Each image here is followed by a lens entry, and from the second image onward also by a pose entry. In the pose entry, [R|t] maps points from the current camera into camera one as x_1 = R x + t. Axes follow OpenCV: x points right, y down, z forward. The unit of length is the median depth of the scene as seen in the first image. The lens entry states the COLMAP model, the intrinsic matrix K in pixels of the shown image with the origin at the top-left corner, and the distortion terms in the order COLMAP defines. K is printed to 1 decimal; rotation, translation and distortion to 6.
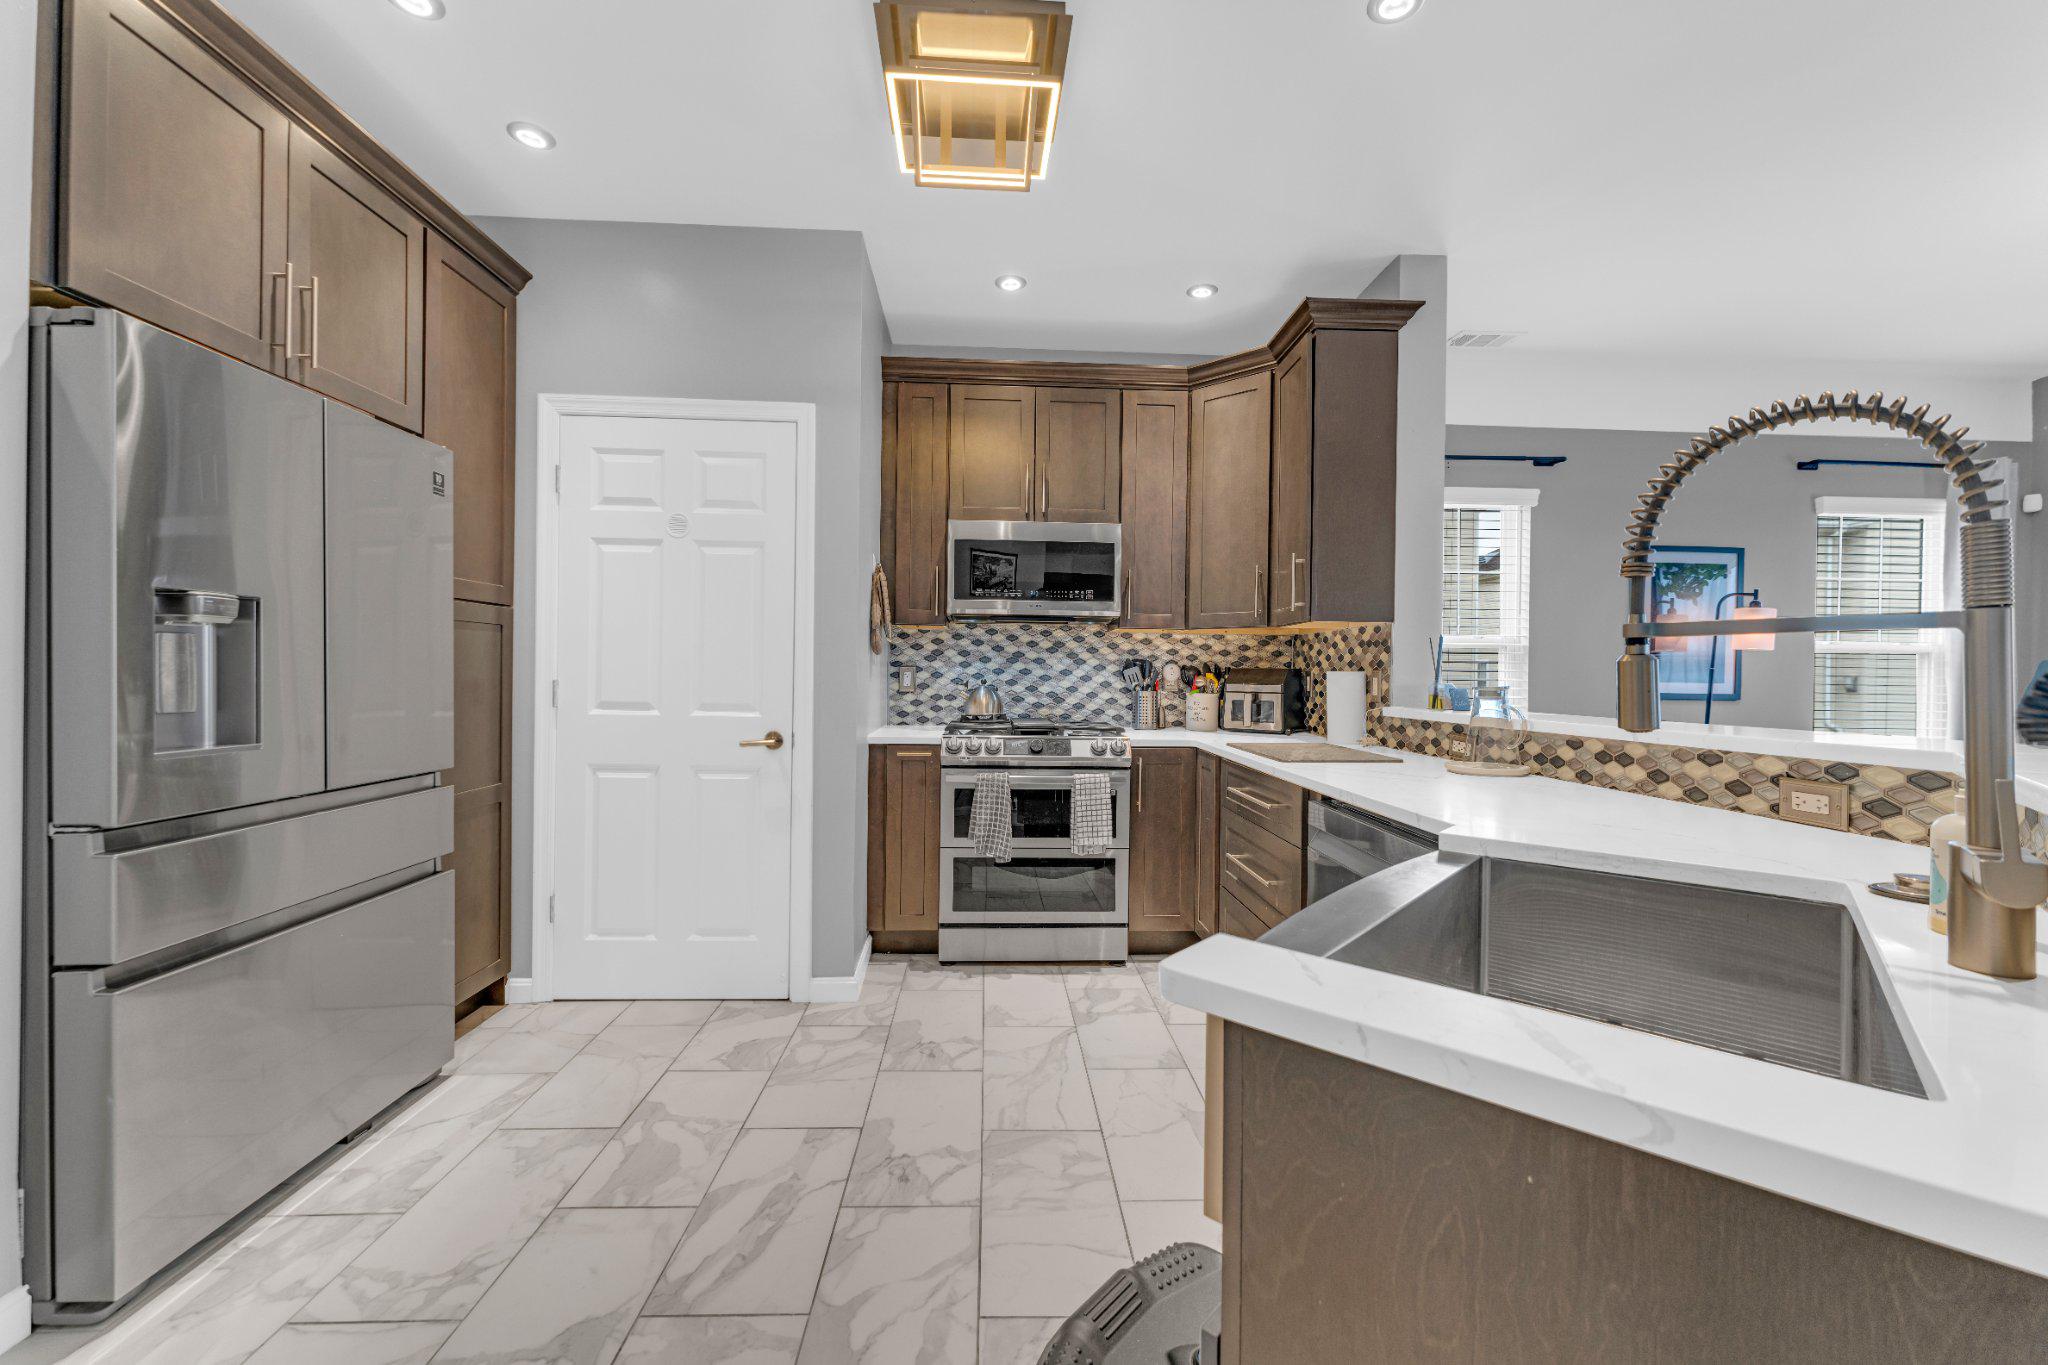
lens RADIAL K [[817.7, 0, 1027.4], [0, 817.7, 677.3], [0, 0, 1]] dist [0.001354, -0.000035]
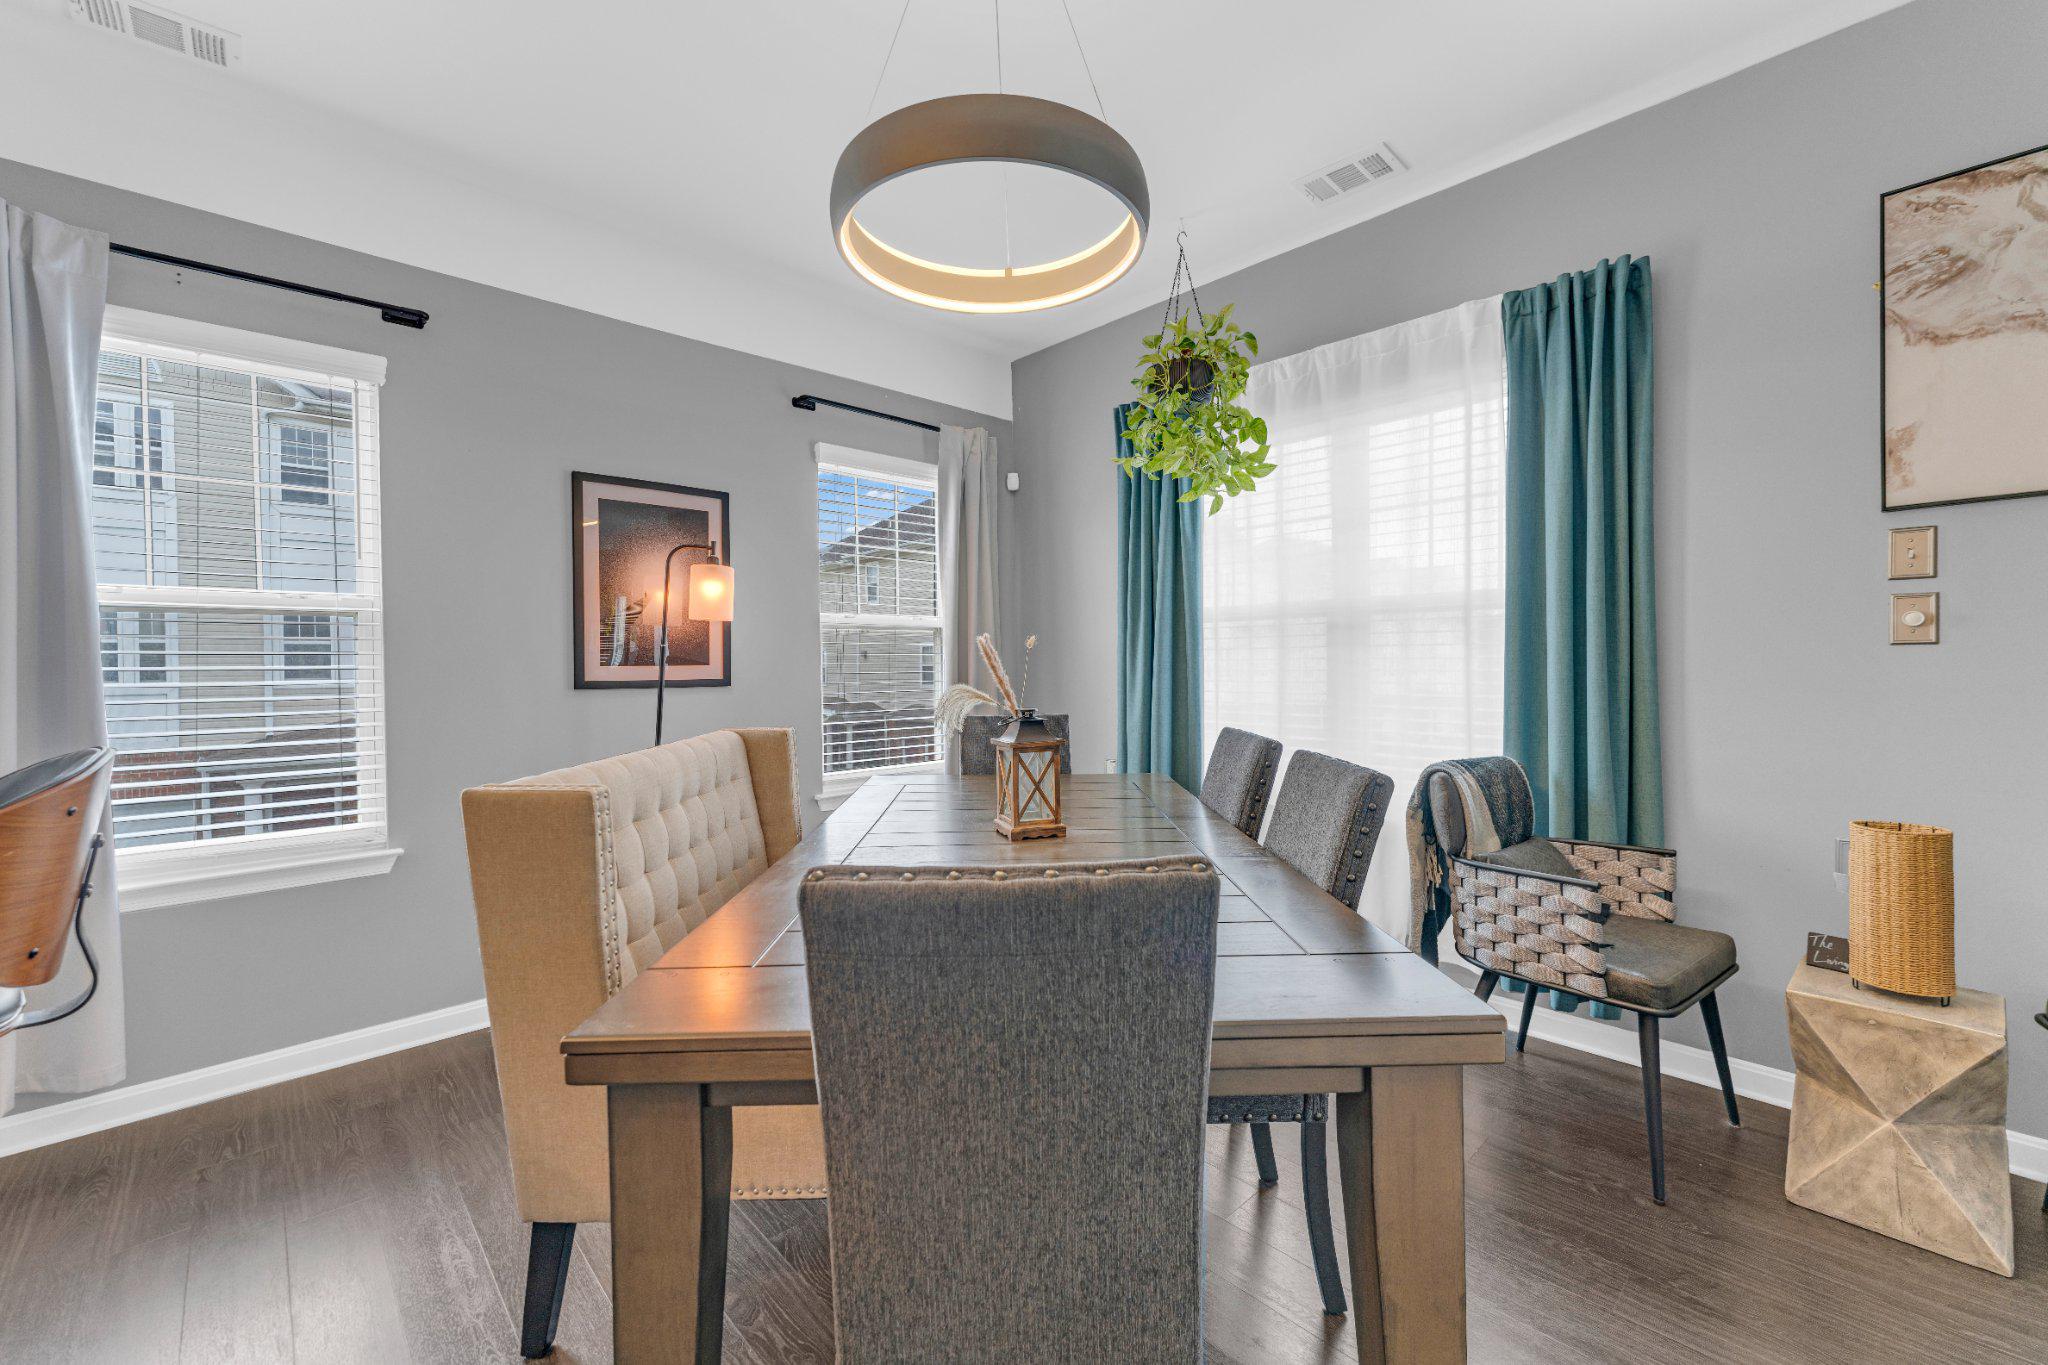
lens RADIAL K [[828.0, 0, 1022.9], [0, 828.0, 673.0], [0, 0, 1]] dist [0.001562, -0.000509]
pose [[0.762830, -0.030125, 0.645897, 0.735650], [0.025880, 0.999536, 0.016054, 0.012469], [-0.646081, 0.004469, 0.763256, 0.271415]]
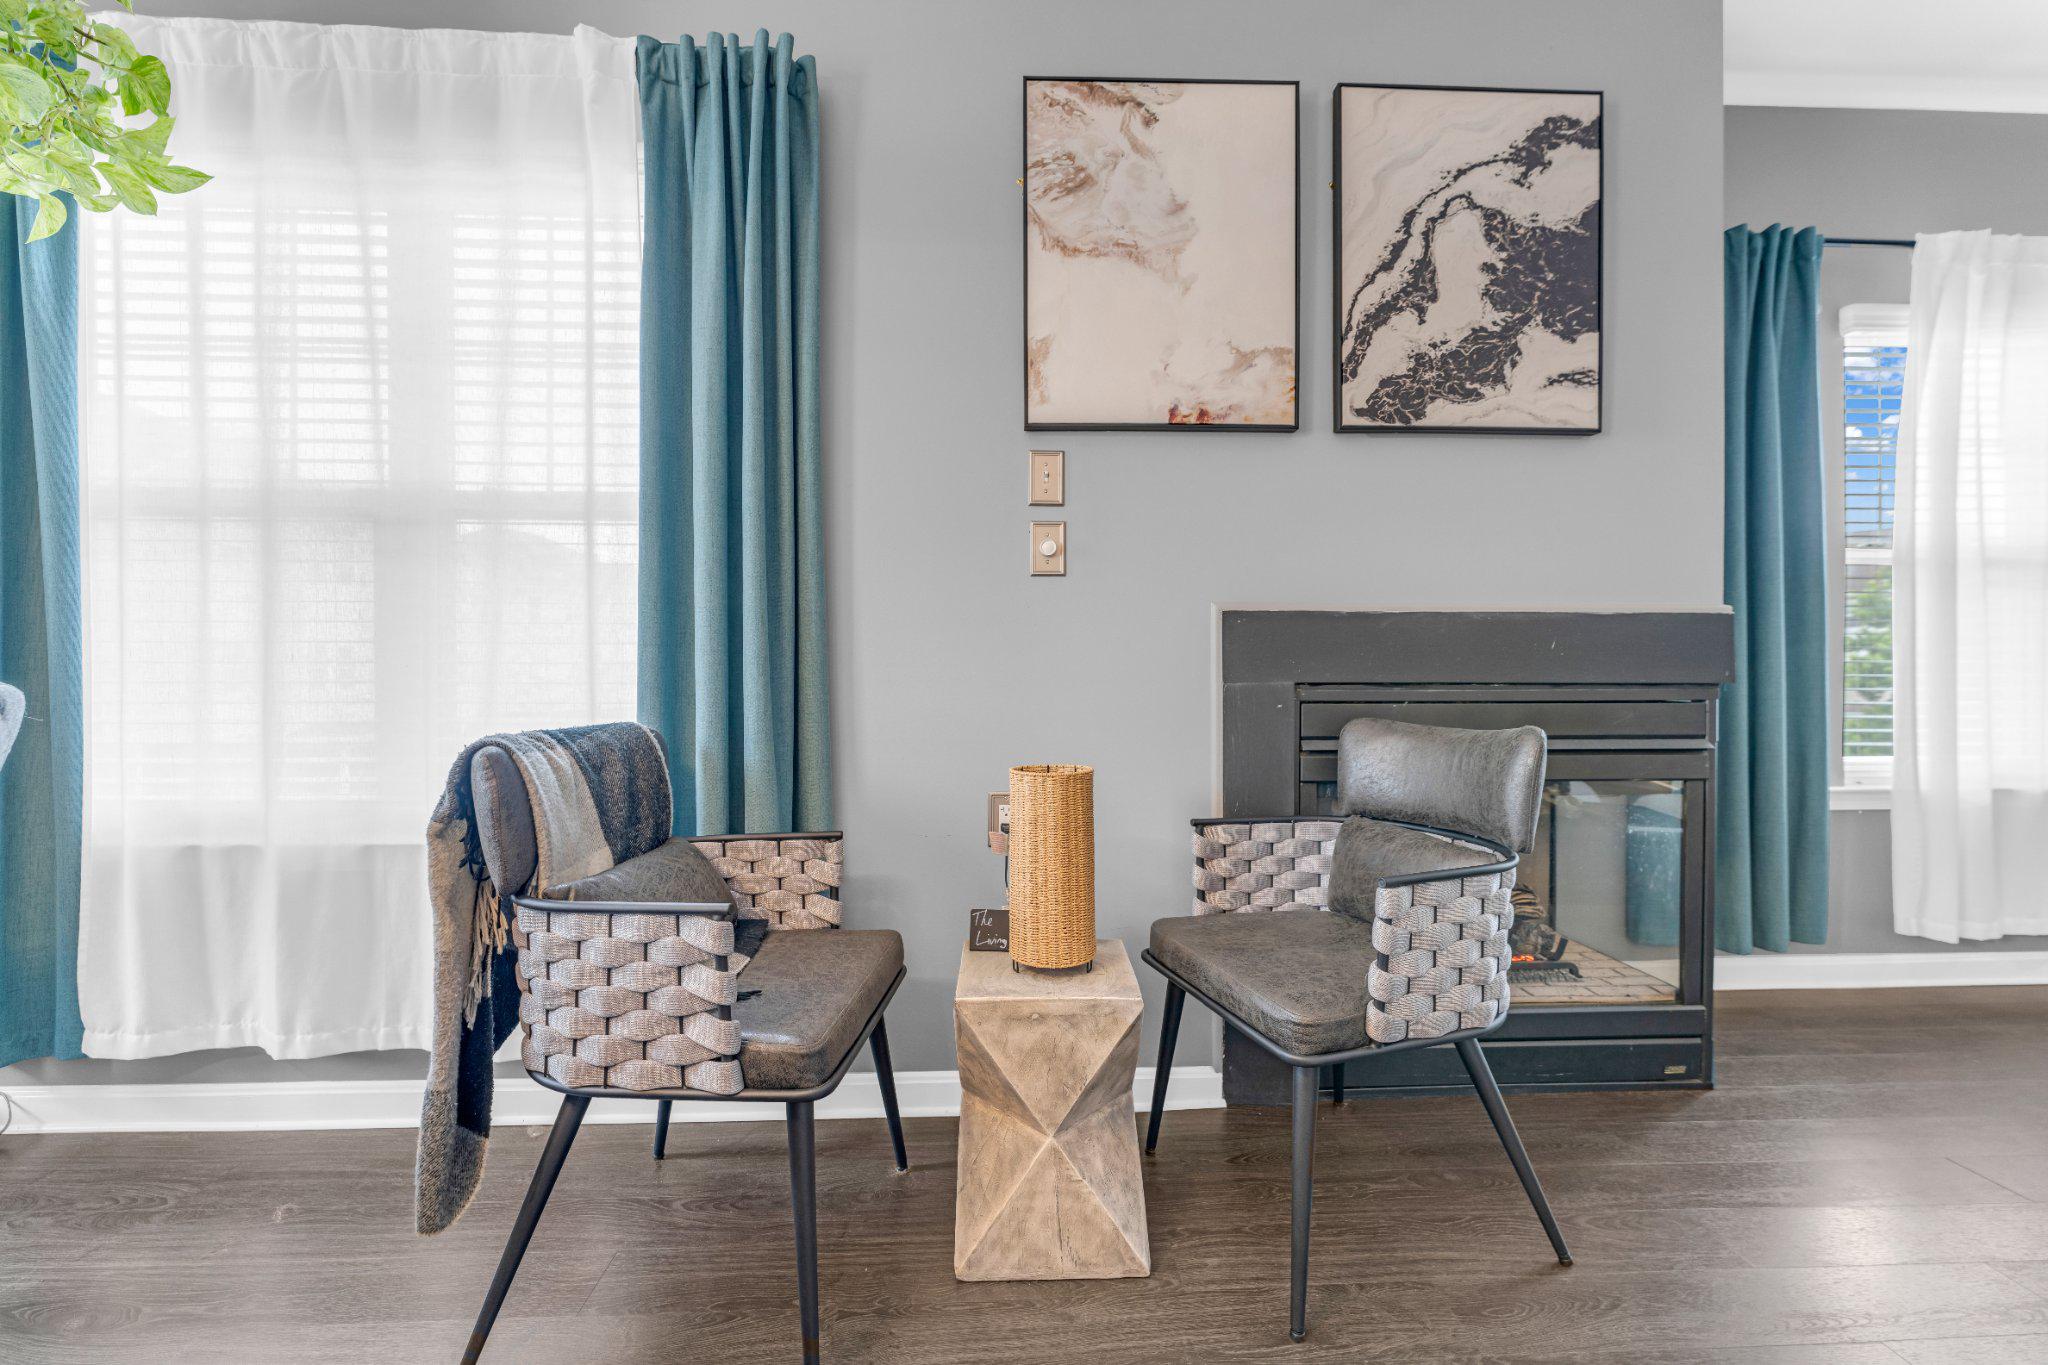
lens RADIAL K [[825.9, 0, 1024.6], [0, 825.9, 678.1], [0, 0, 1]] dist [0.000655, 0.000600]
pose [[0.007263, -0.022173, 0.999728, 1.068630], [0.007329, 0.999728, 0.022120, 0.076942], [-0.999947, 0.007167, 0.007423, 0.327021]]
